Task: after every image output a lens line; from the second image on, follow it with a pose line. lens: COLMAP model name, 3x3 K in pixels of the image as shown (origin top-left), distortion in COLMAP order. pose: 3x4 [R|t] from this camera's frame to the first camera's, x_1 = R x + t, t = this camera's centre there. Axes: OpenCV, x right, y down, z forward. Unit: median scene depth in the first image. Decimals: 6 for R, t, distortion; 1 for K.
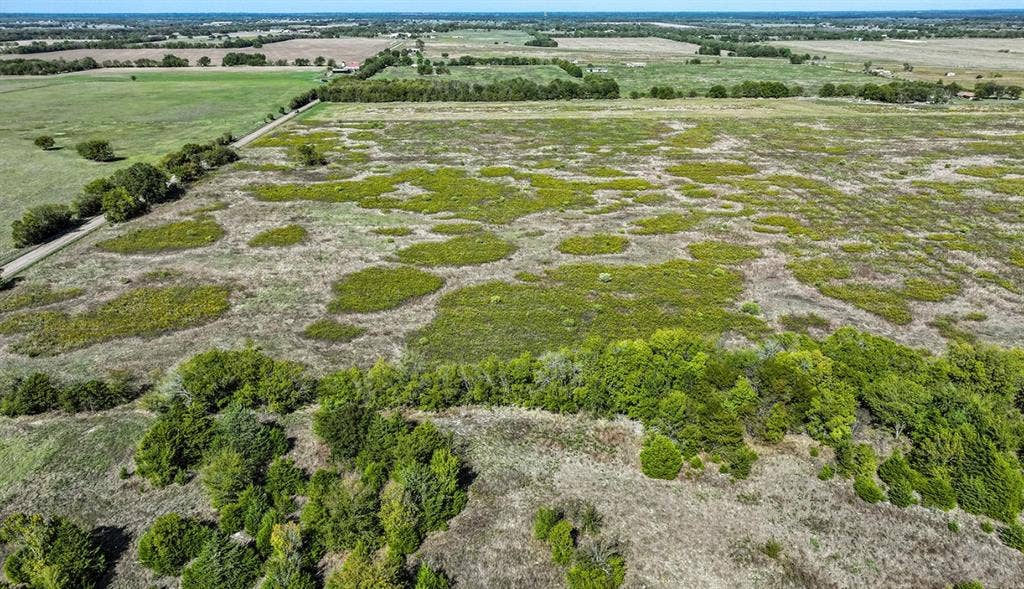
lens RADIAL K [[742.4, 0, 506.4], [0, 742.4, 302.4], [0, 0, 1]] dist [-0.000916, 0.017826]
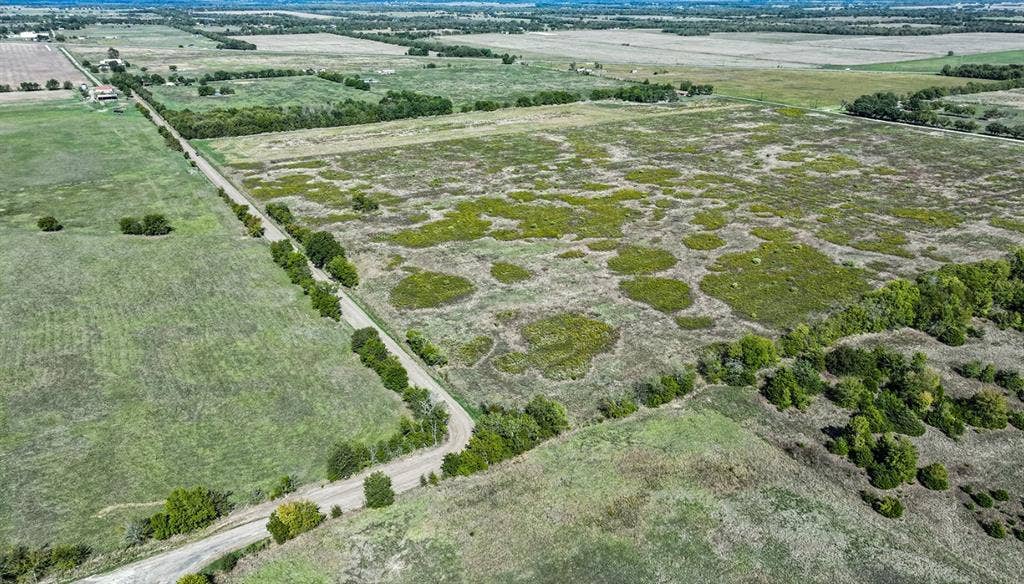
lens RADIAL K [[731.0, 0, 509.4], [0, 731.0, 291.4], [0, 0, 1]] dist [0.006719, 0.006583]
pose [[0.869442, -0.186147, 0.457625, -0.677289], [0.178941, 0.982059, 0.059501, -0.100173], [-0.460490, 0.030155, 0.887152, -0.103439]]
